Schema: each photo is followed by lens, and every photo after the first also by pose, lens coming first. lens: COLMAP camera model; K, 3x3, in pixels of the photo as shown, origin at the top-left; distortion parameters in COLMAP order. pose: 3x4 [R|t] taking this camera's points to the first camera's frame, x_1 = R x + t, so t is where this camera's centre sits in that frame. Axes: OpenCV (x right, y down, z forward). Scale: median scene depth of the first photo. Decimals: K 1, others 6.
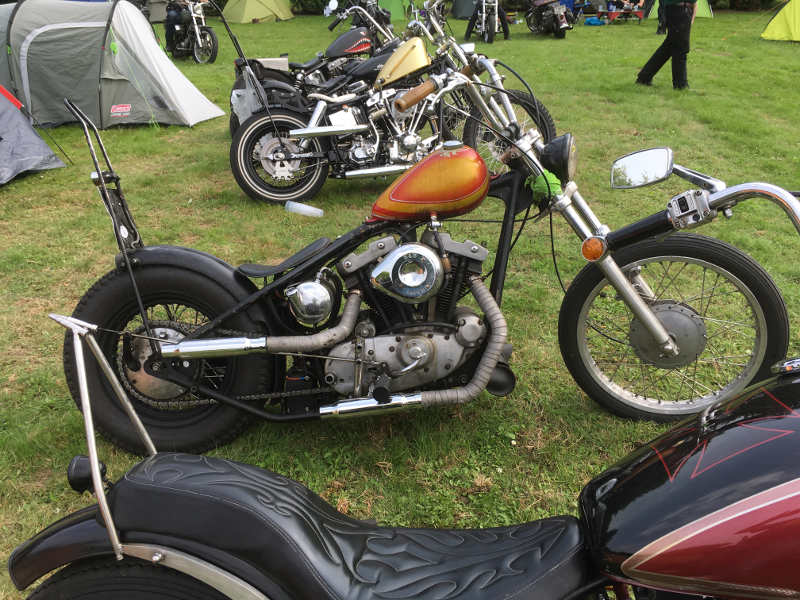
lens RADIAL K [[681.5, 0, 398.2], [0, 681.5, 300.7], [0, 0, 1]] dist [0.090173, -0.129246]
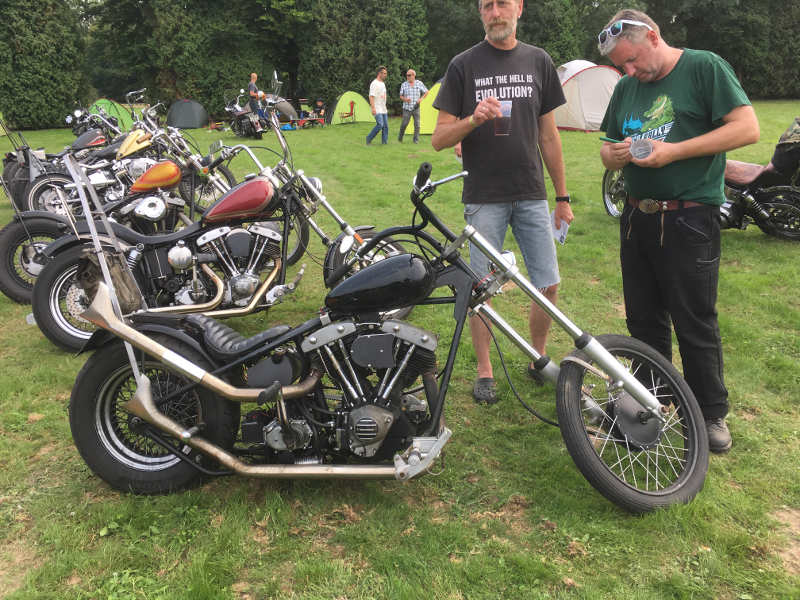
lens RADIAL K [[681.5, 0, 398.2], [0, 681.5, 300.7], [0, 0, 1]] dist [0.090173, -0.129246]
pose [[0.927638, -0.124683, 0.352053, -0.033342], [0.174468, 0.978122, -0.113303, 0.326628], [-0.330224, 0.166526, 0.929097, -0.700786]]
